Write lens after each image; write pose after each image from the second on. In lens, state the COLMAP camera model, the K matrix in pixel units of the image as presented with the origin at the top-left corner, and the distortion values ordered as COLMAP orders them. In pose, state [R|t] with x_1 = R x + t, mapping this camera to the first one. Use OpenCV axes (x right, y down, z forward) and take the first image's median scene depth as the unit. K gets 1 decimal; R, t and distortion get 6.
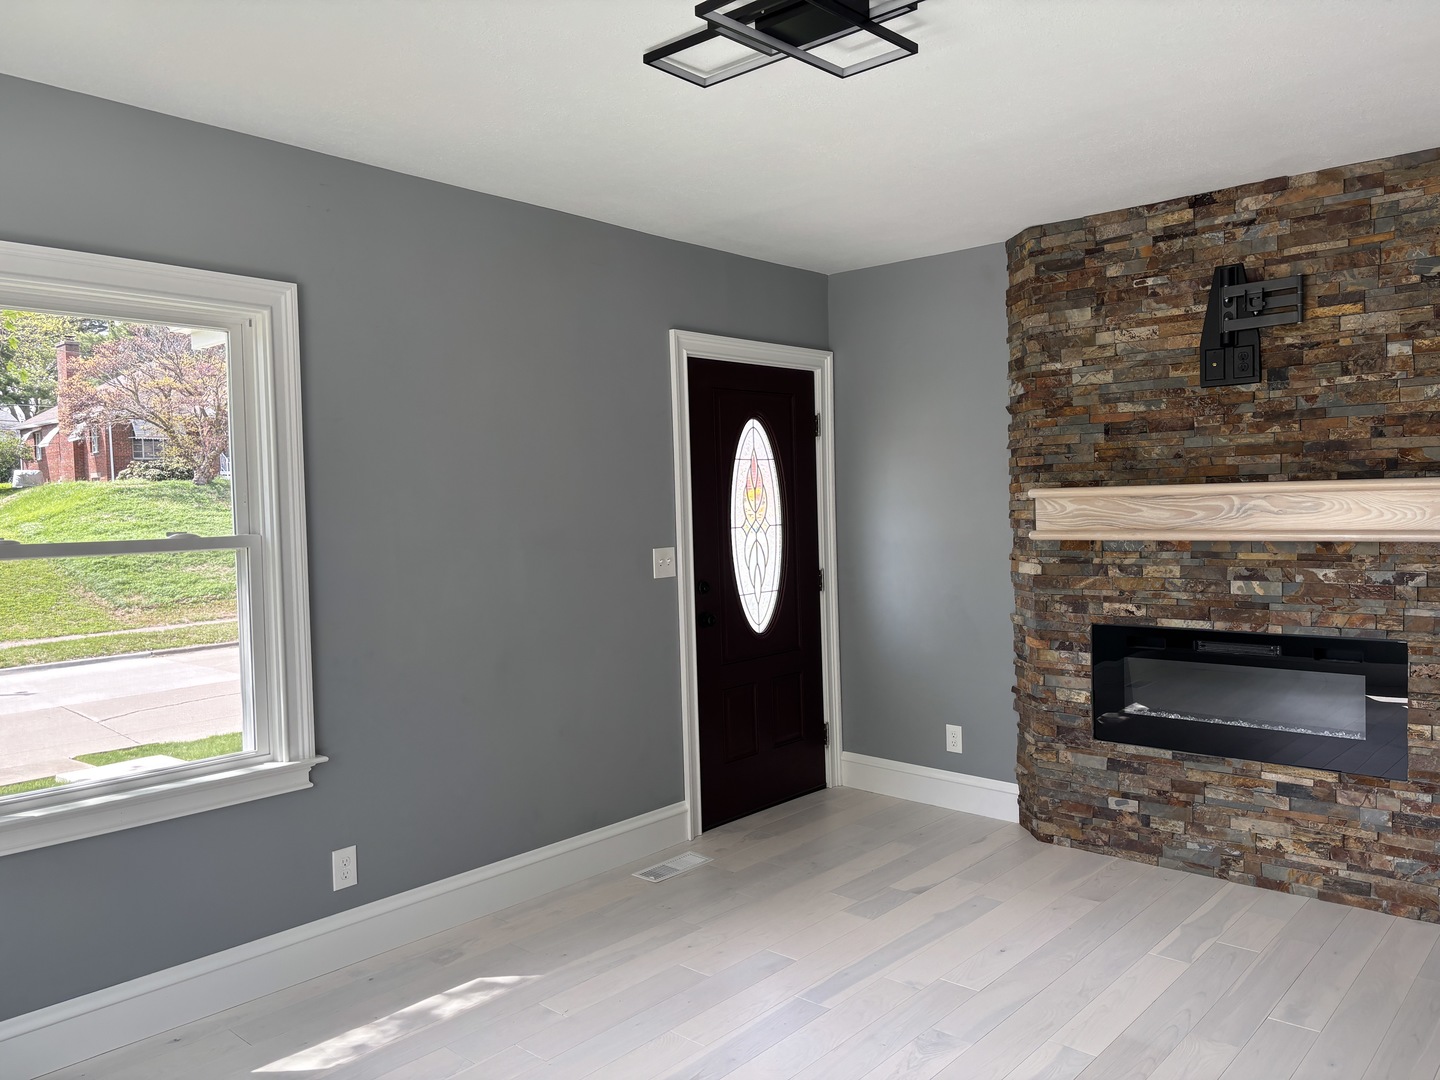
lens RADIAL K [[1086.6, 0, 719.7], [0, 1086.6, 533.7], [0, 0, 1]] dist [0.058655, -0.064594]
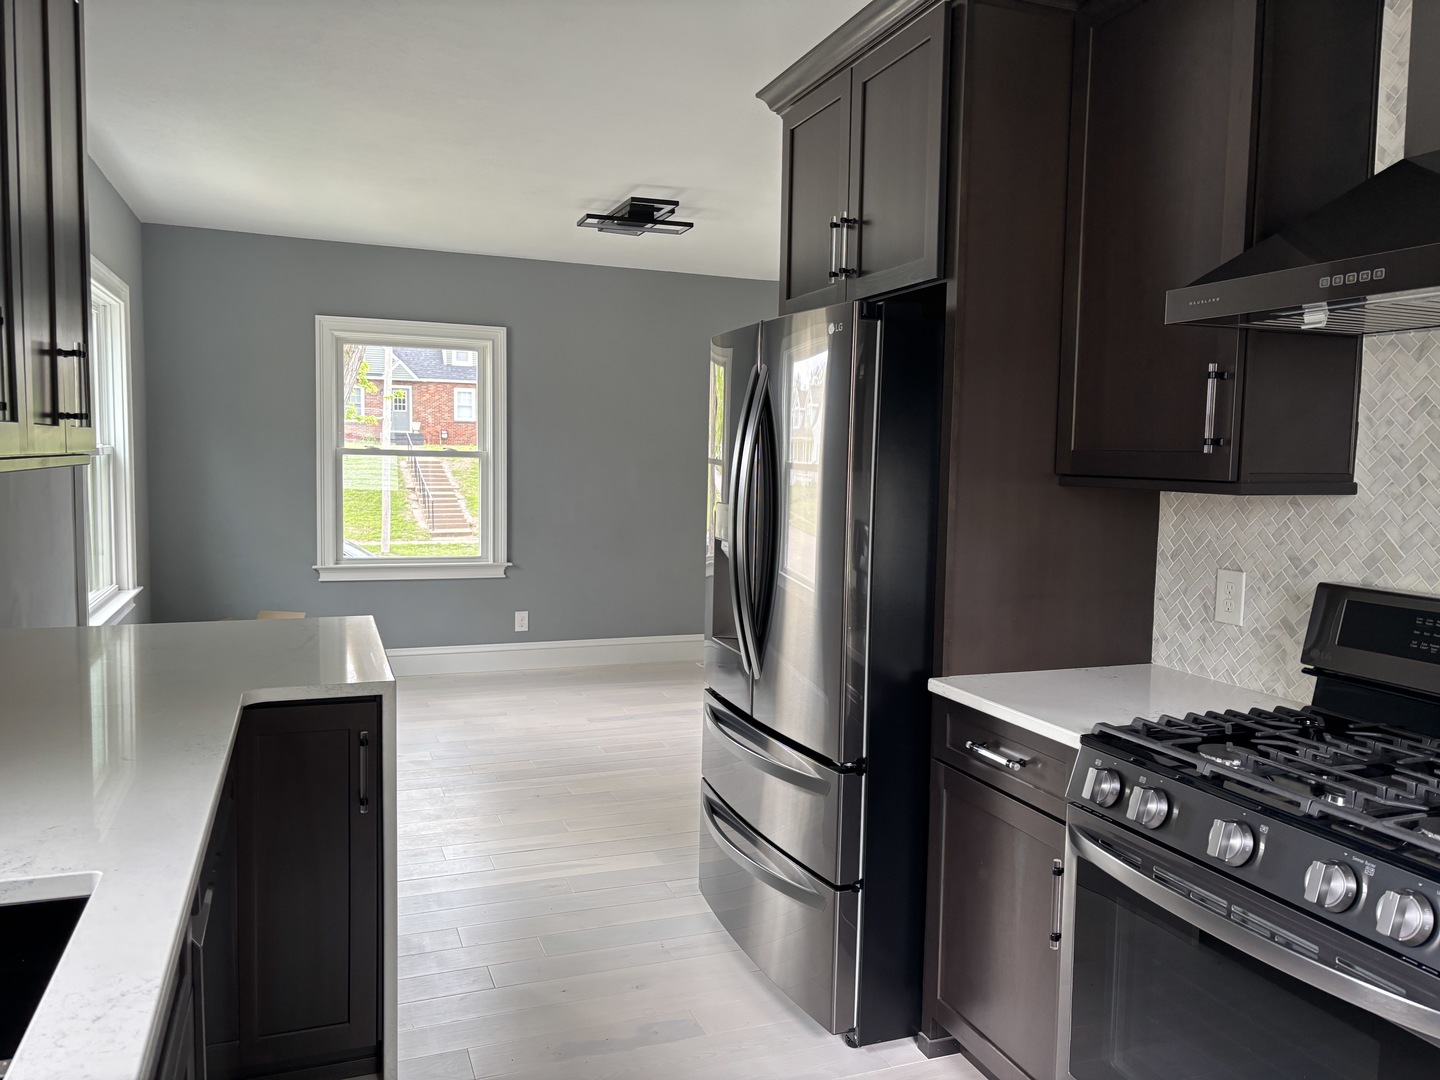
lens RADIAL K [[1086.6, 0, 713.2], [0, 1086.6, 535.0], [0, 0, 1]] dist [0.058655, -0.064594]
pose [[0.887190, 0.076456, -0.455025, 0.424131], [-0.053288, 0.996555, 0.063548, 0.002286], [0.458316, -0.032132, 0.888208, -0.293921]]
